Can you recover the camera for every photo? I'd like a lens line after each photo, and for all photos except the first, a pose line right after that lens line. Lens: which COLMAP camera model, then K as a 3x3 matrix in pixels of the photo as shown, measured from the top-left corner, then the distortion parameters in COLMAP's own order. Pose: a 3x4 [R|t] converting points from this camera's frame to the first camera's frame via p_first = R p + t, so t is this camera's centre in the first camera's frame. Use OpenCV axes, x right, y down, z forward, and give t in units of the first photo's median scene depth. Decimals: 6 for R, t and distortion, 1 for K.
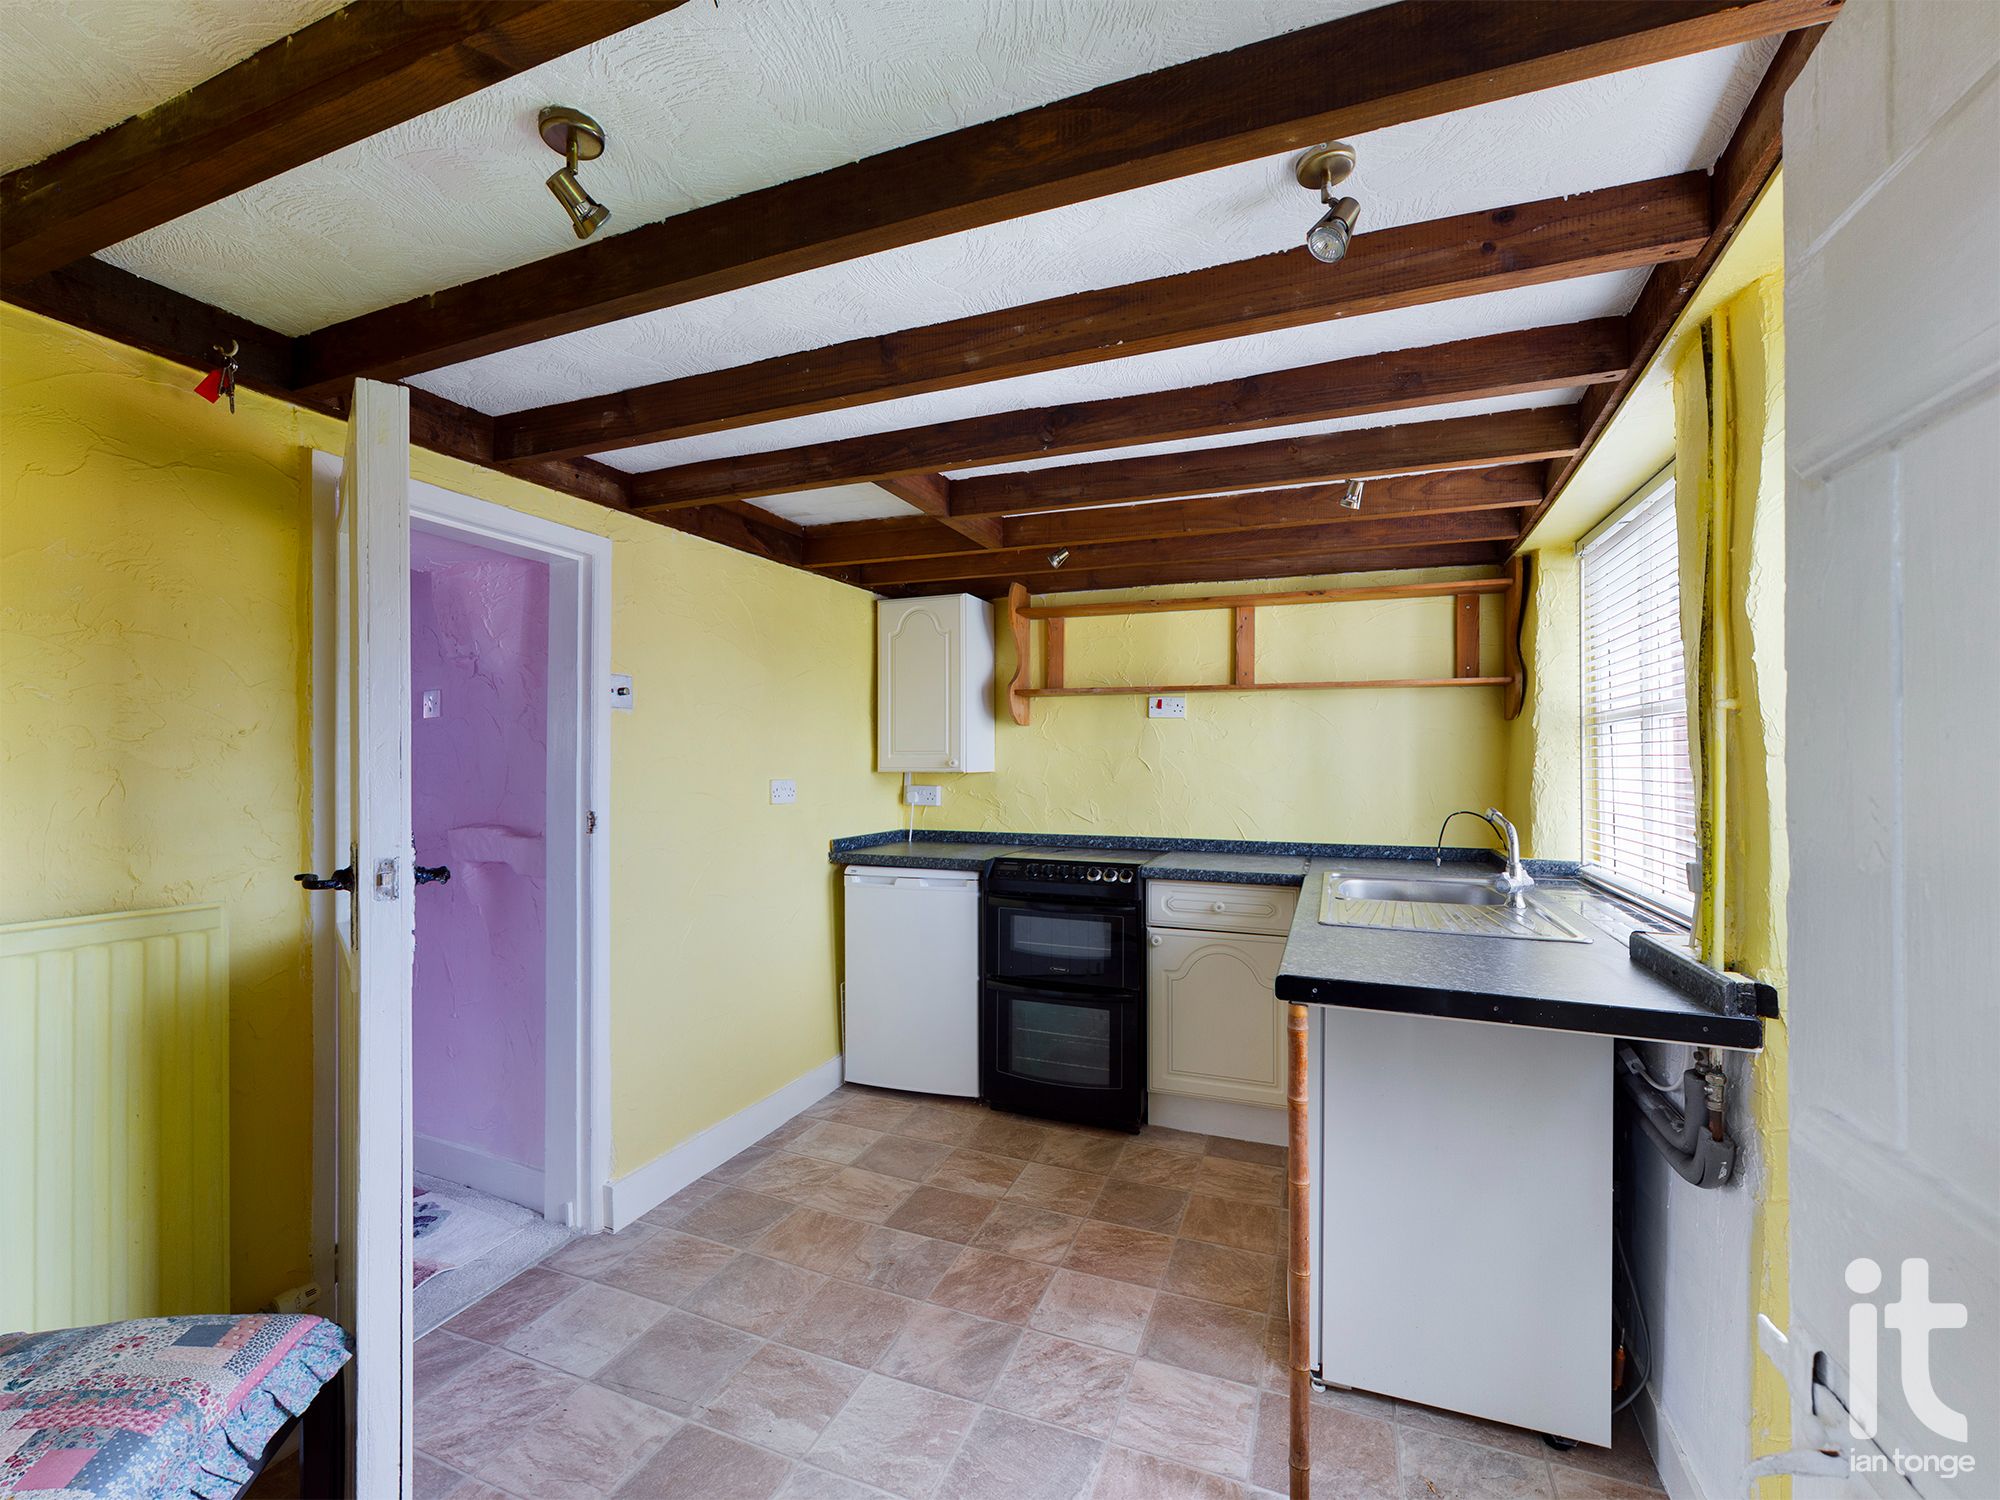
lens RADIAL K [[867.3, 0, 992.5], [0, 867.3, 757.8], [0, 0, 1]] dist [0.000094, 0.000343]
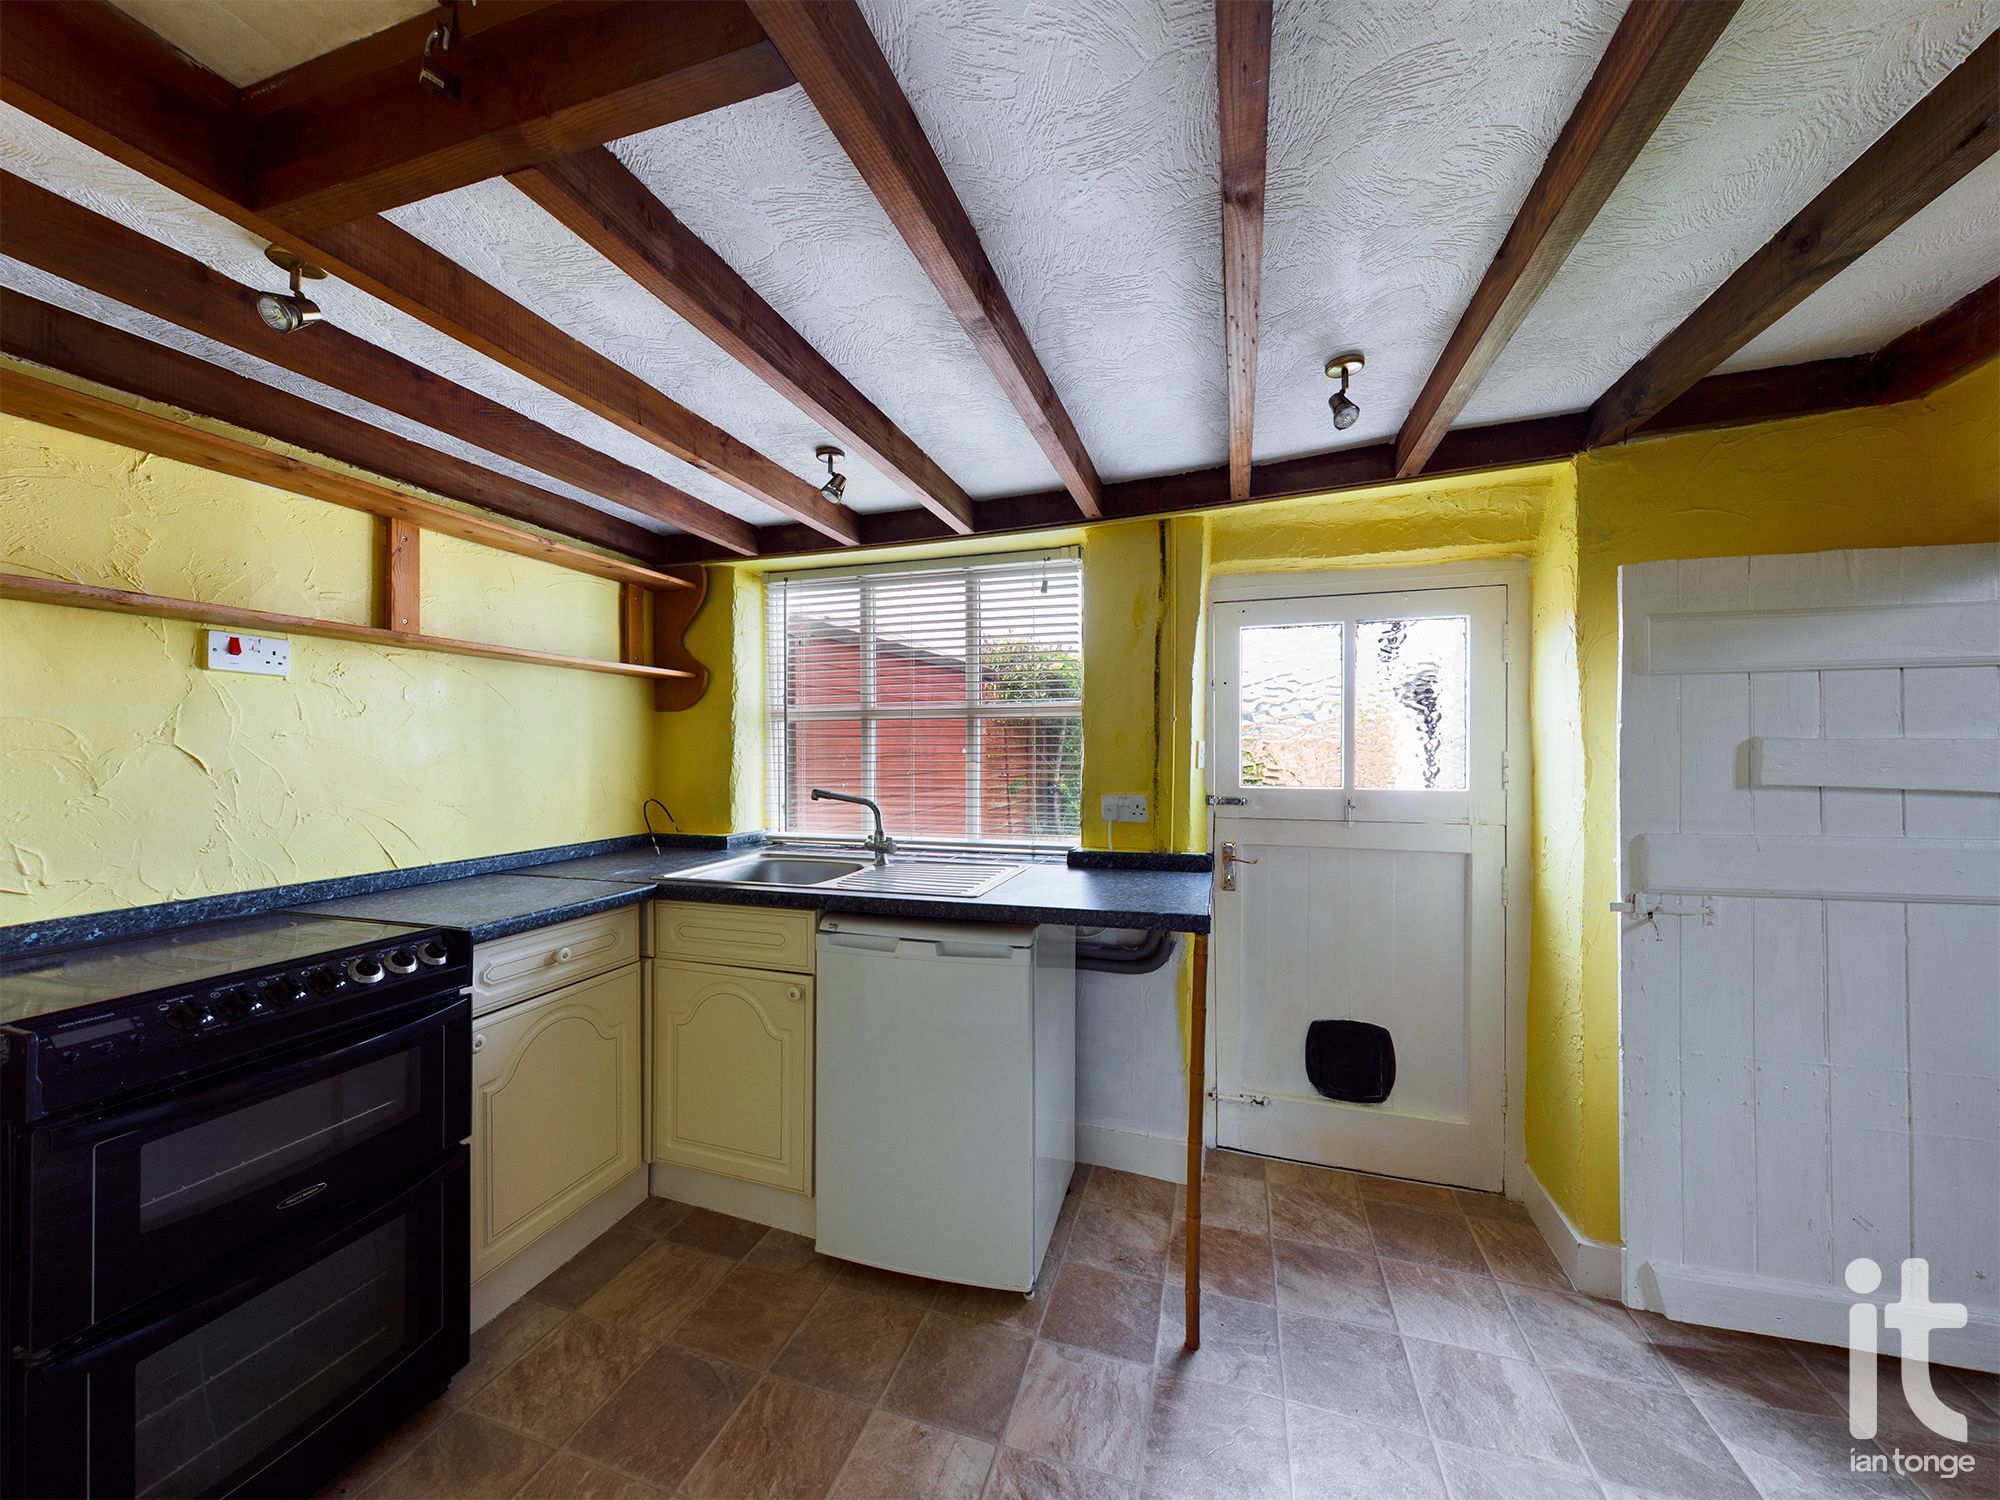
lens RADIAL K [[725.6, 0, 998.6], [0, 725.6, 743.8], [0, 0, 1]] dist [0.003059, -0.000028]
pose [[-0.065666, 0.006307, 0.997822, -0.348921], [-0.000596, 0.999980, -0.006360, 0.001768], [-0.997841, -0.001012, -0.065661, 0.659122]]
